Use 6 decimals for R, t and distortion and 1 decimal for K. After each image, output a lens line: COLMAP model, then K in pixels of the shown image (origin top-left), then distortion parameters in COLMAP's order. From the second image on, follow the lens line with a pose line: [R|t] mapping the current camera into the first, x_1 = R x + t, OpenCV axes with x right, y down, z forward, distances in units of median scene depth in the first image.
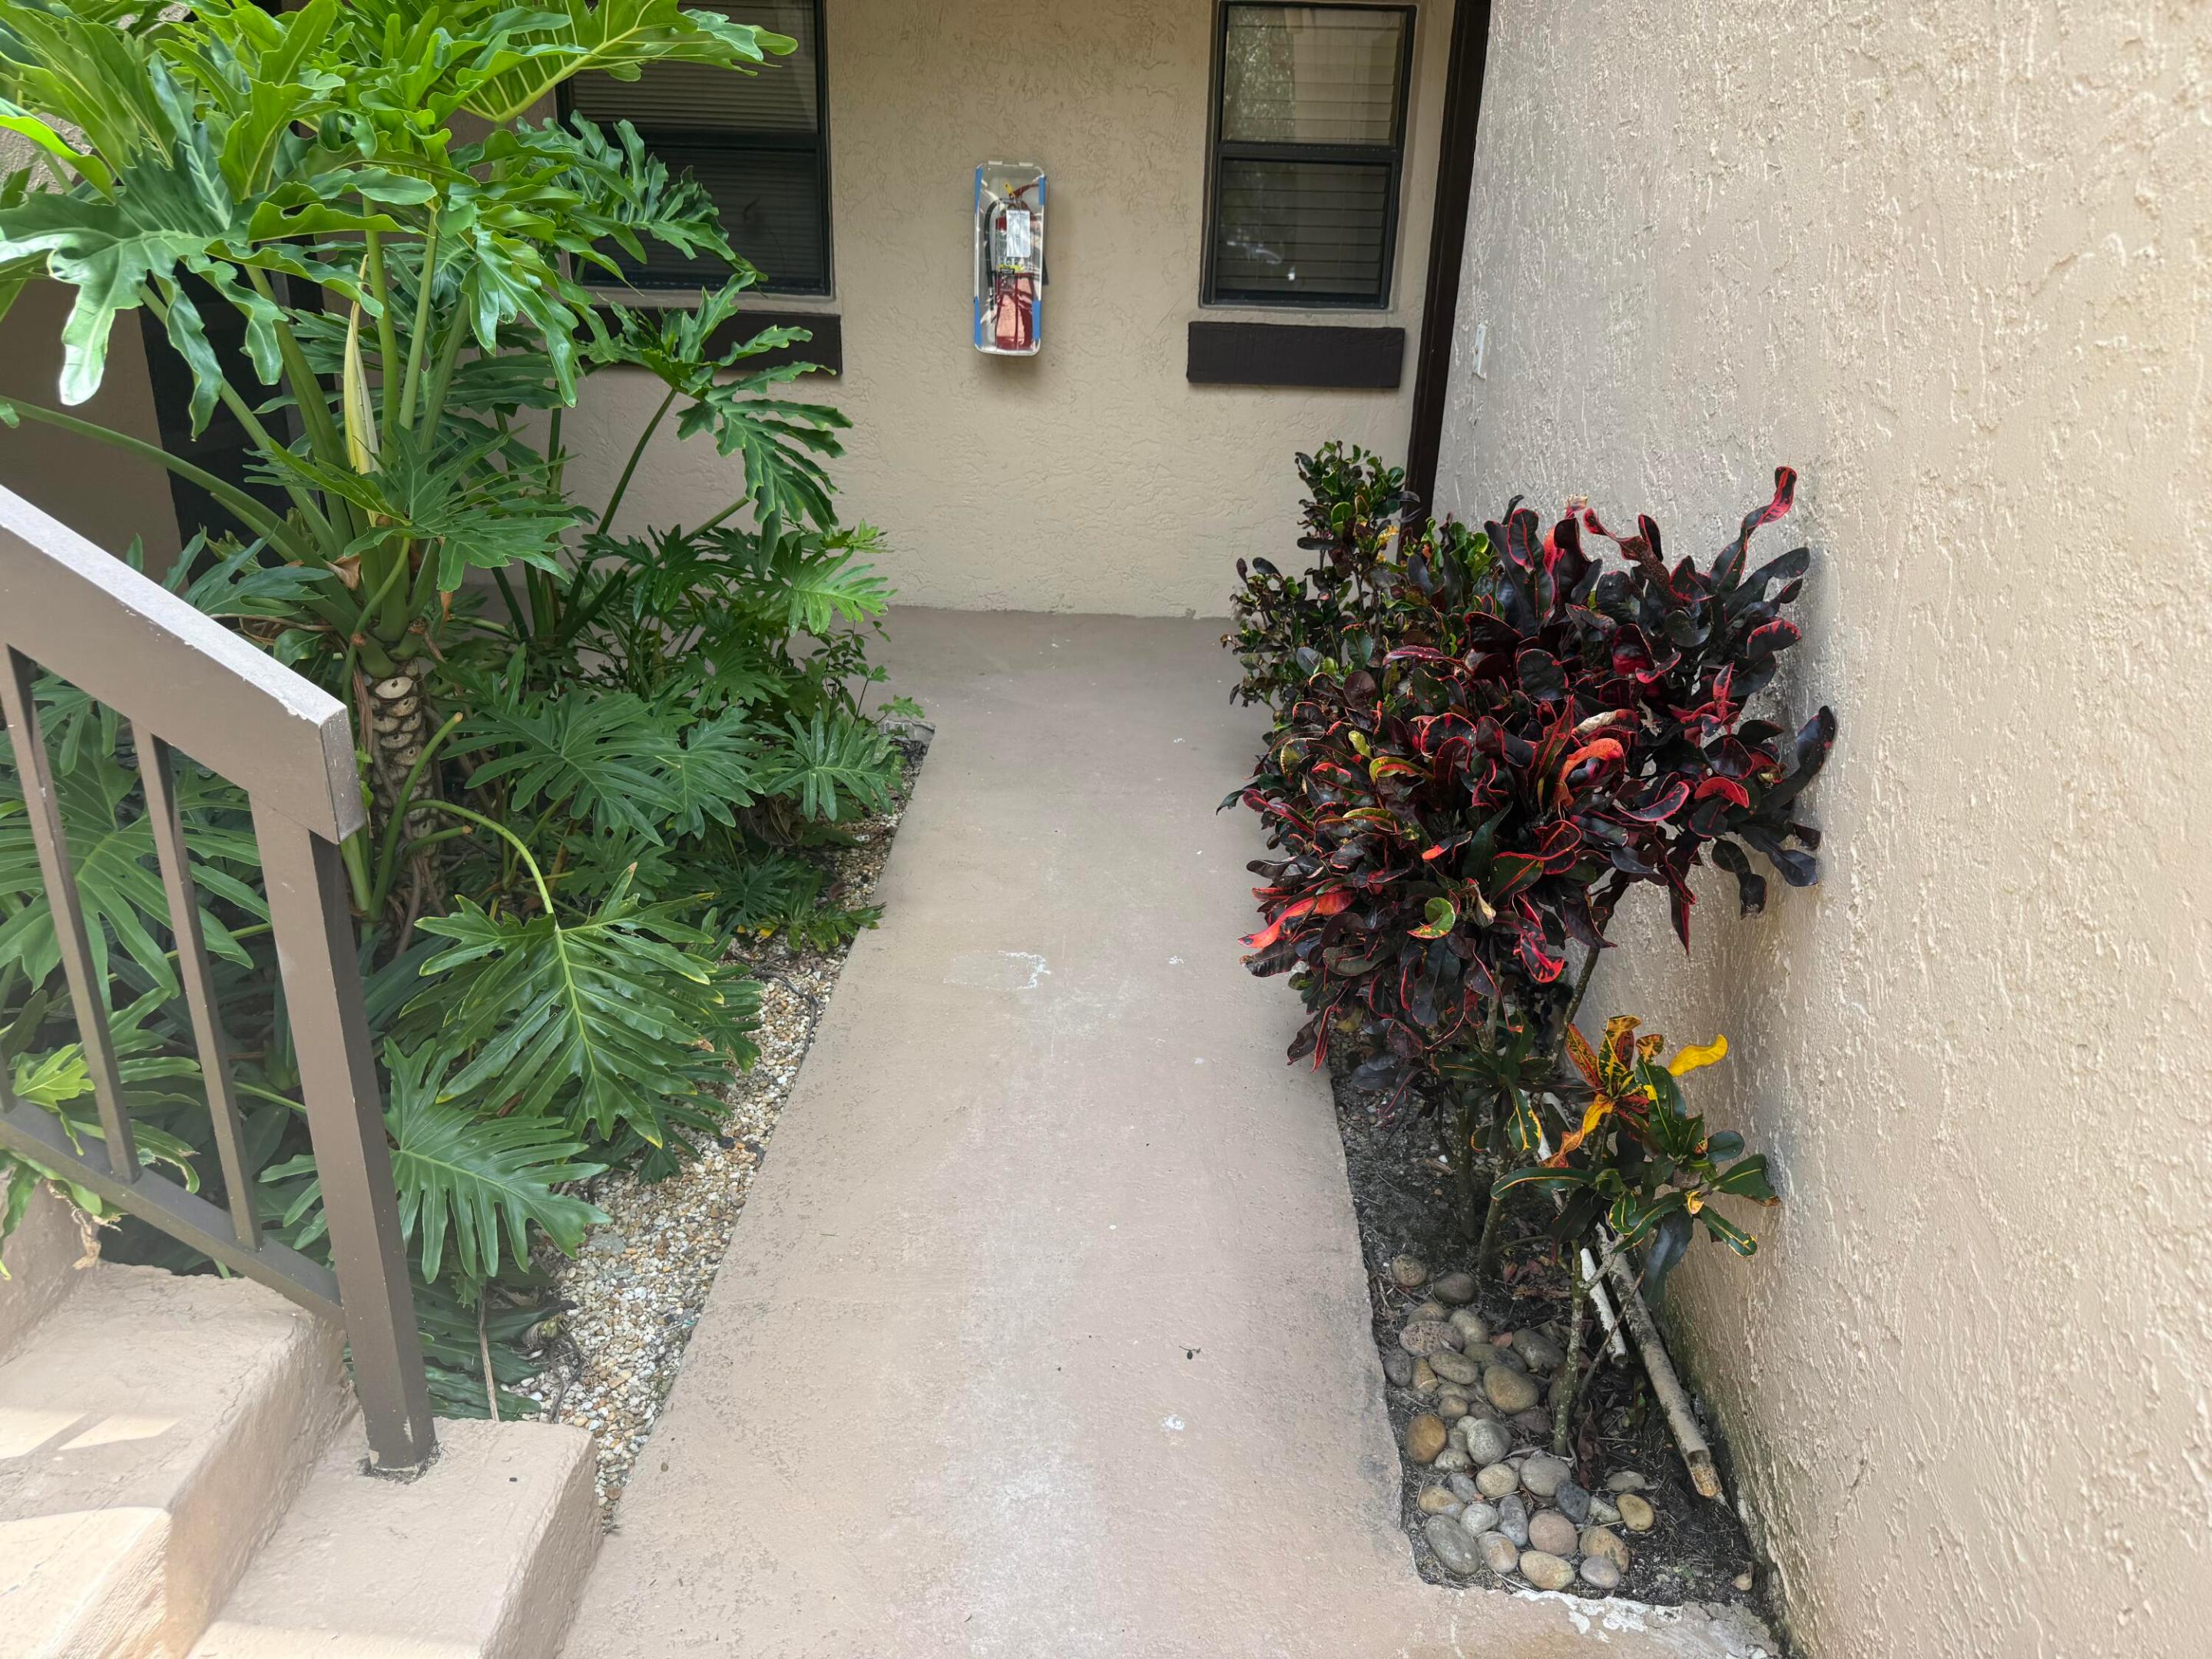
lens RADIAL K [[1527.9, 0, 1105.2], [0, 1527.9, 837.3], [0, 0, 1]] dist [0.080529, -0.120768]
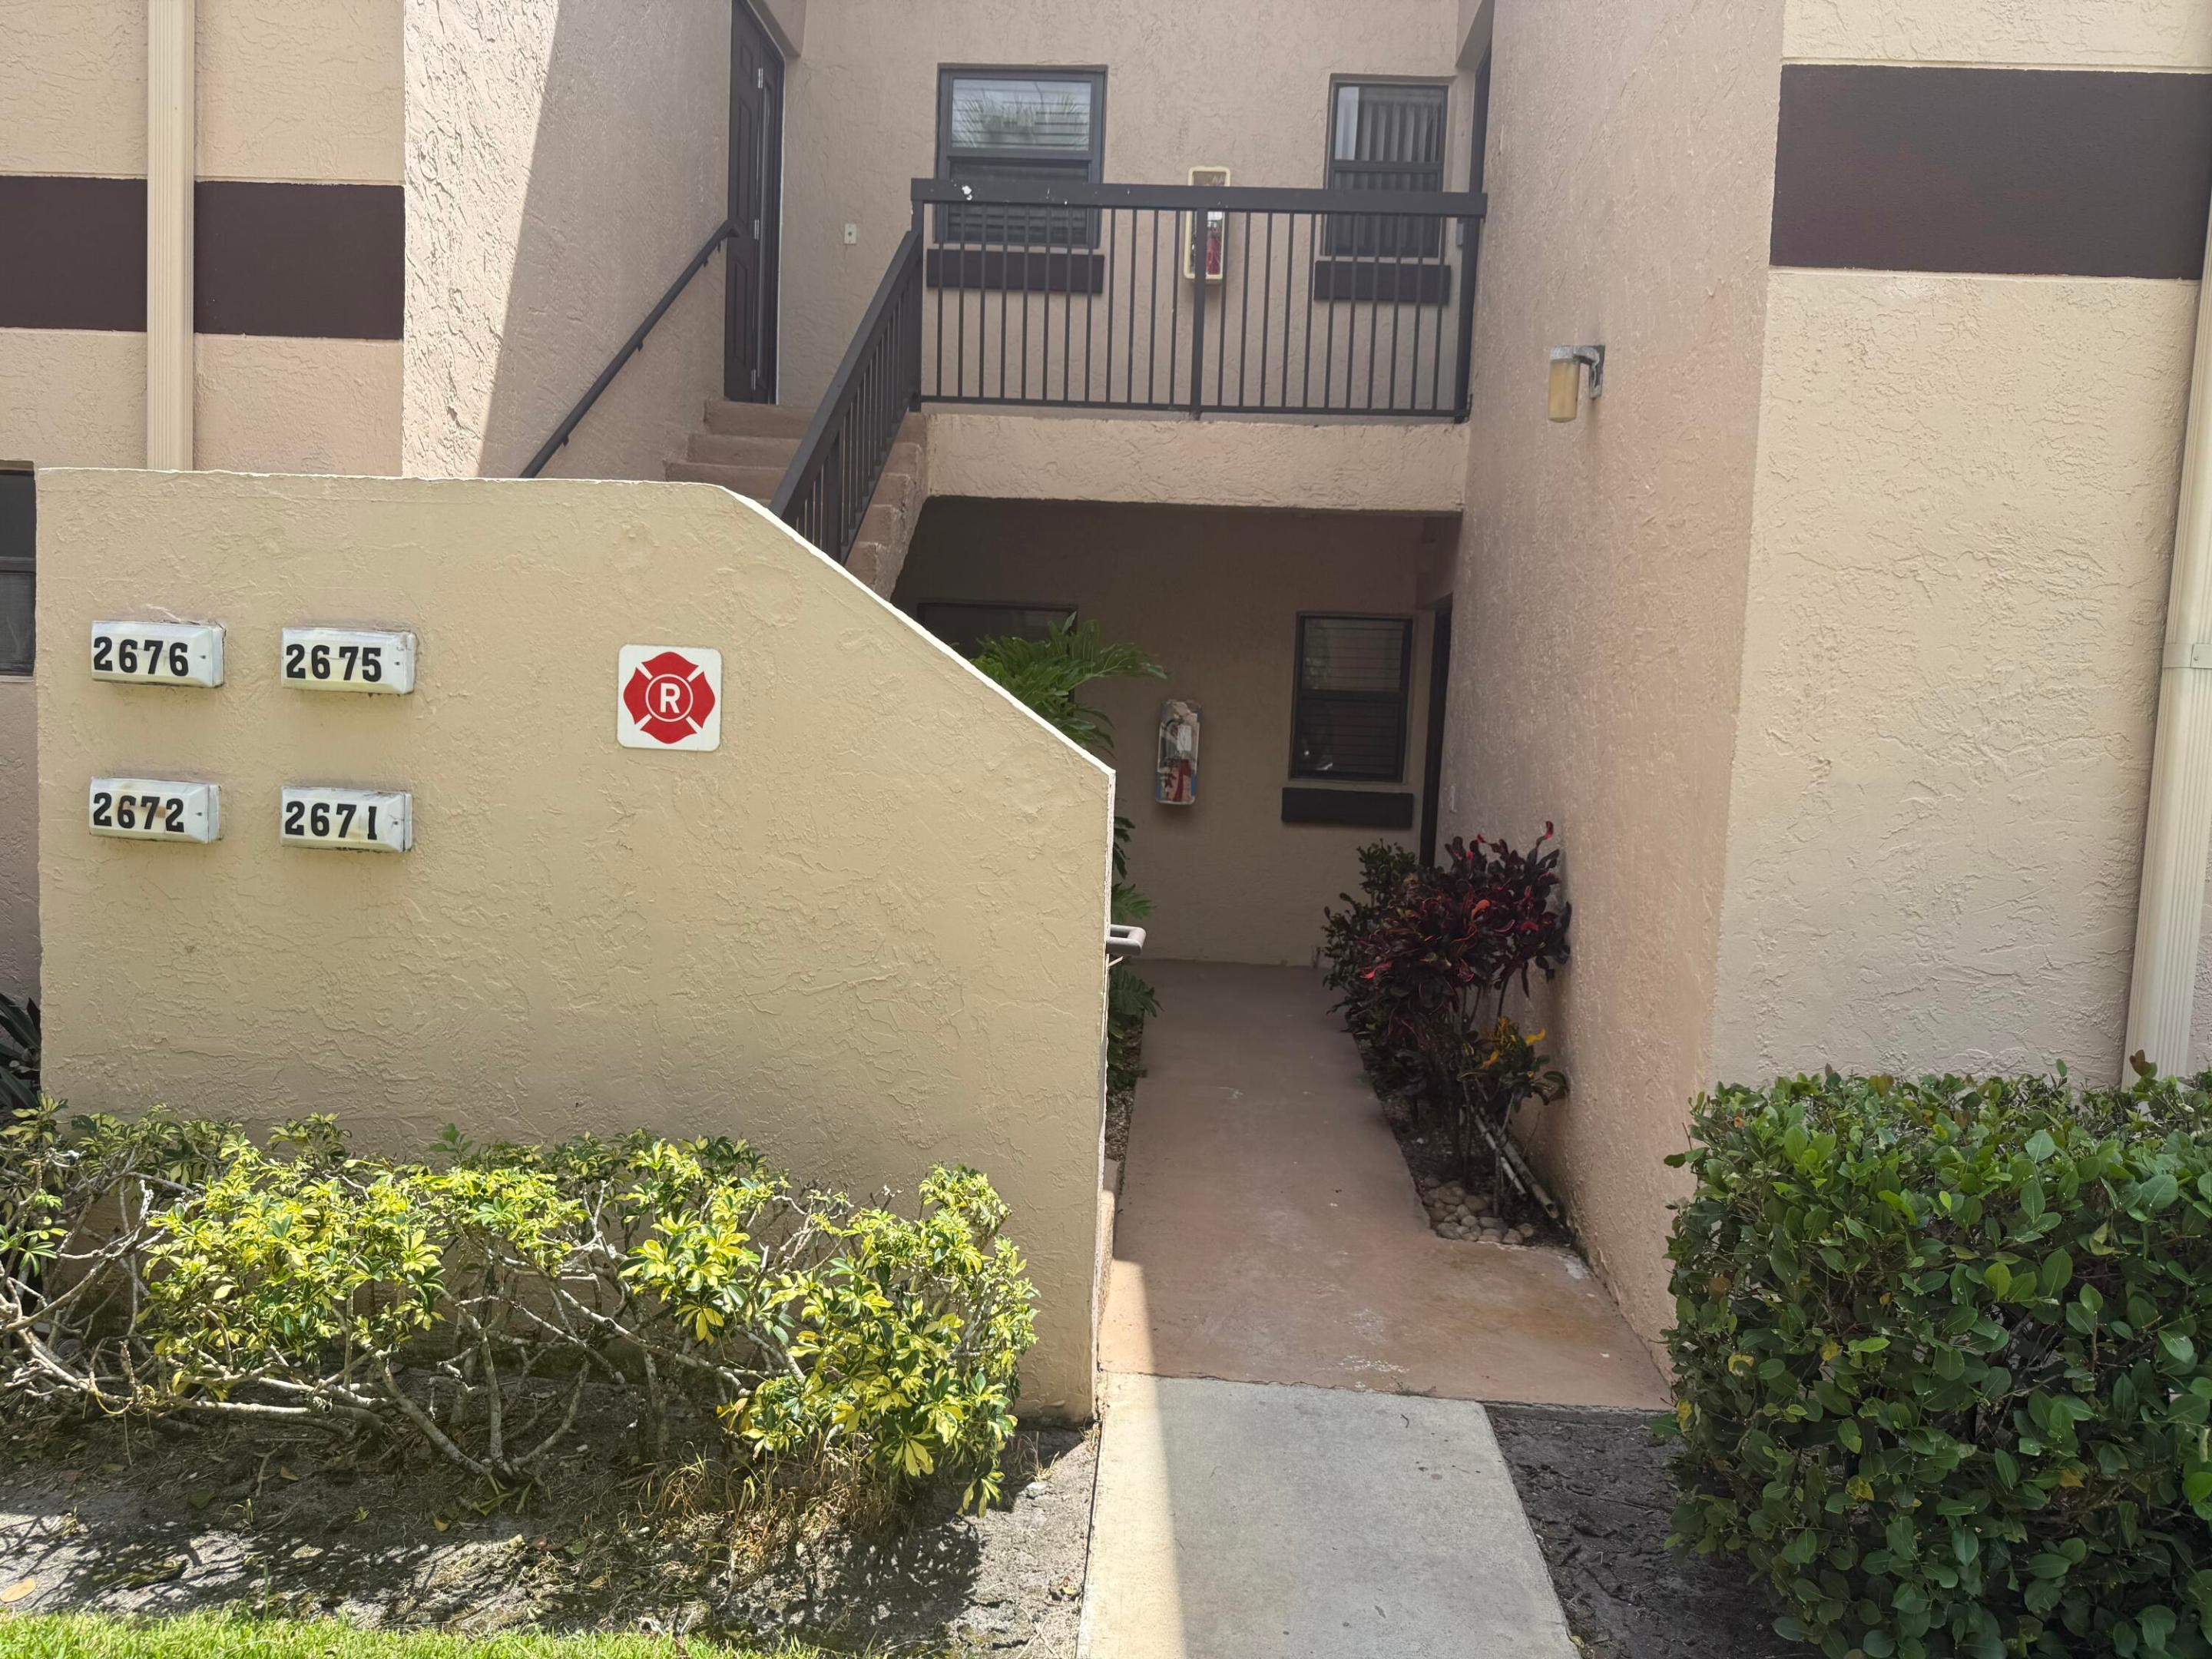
lens RADIAL K [[1527.9, 0, 1105.2], [0, 1527.9, 837.3], [0, 0, 1]] dist [0.080529, -0.120768]
pose [[0.999749, 0.012345, -0.018673, -0.247821], [-0.017401, 0.953339, -0.301401, 0.510248], [0.014082, 0.301650, 0.953315, -1.318394]]
